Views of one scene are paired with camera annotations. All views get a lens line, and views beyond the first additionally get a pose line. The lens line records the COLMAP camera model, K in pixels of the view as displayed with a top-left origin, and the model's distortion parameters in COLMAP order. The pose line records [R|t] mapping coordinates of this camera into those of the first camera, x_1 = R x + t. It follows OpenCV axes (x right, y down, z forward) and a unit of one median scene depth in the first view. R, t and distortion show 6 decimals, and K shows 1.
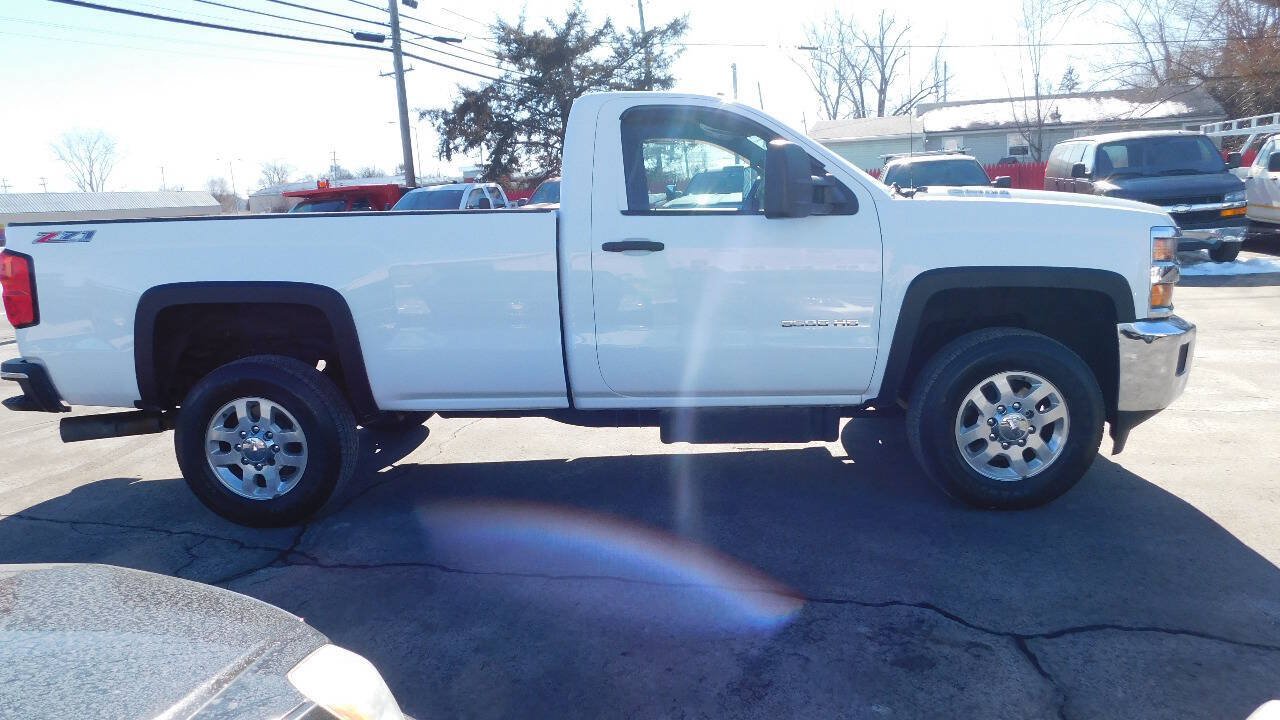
lens RADIAL K [[869.7, 0, 635.8], [0, 869.7, 359.4], [0, 0, 1]] dist [-0.064724, 0.068232]
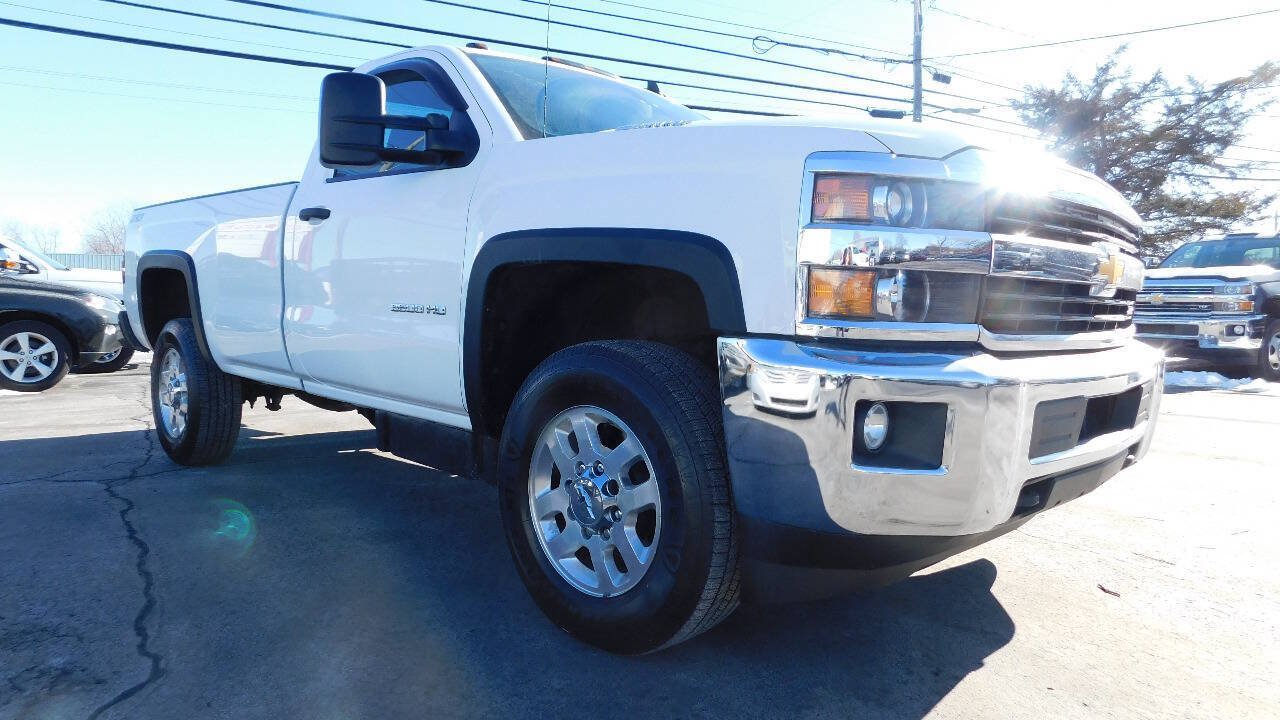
lens RADIAL K [[855.3, 0, 636.8], [0, 855.3, 358.0], [0, 0, 1]] dist [-0.075552, 0.064736]
pose [[0.749953, 0.098567, -0.654107, 0.151946], [-0.166925, 0.985034, -0.042950, 0.000160], [0.640084, 0.141397, 0.755182, 0.102567]]
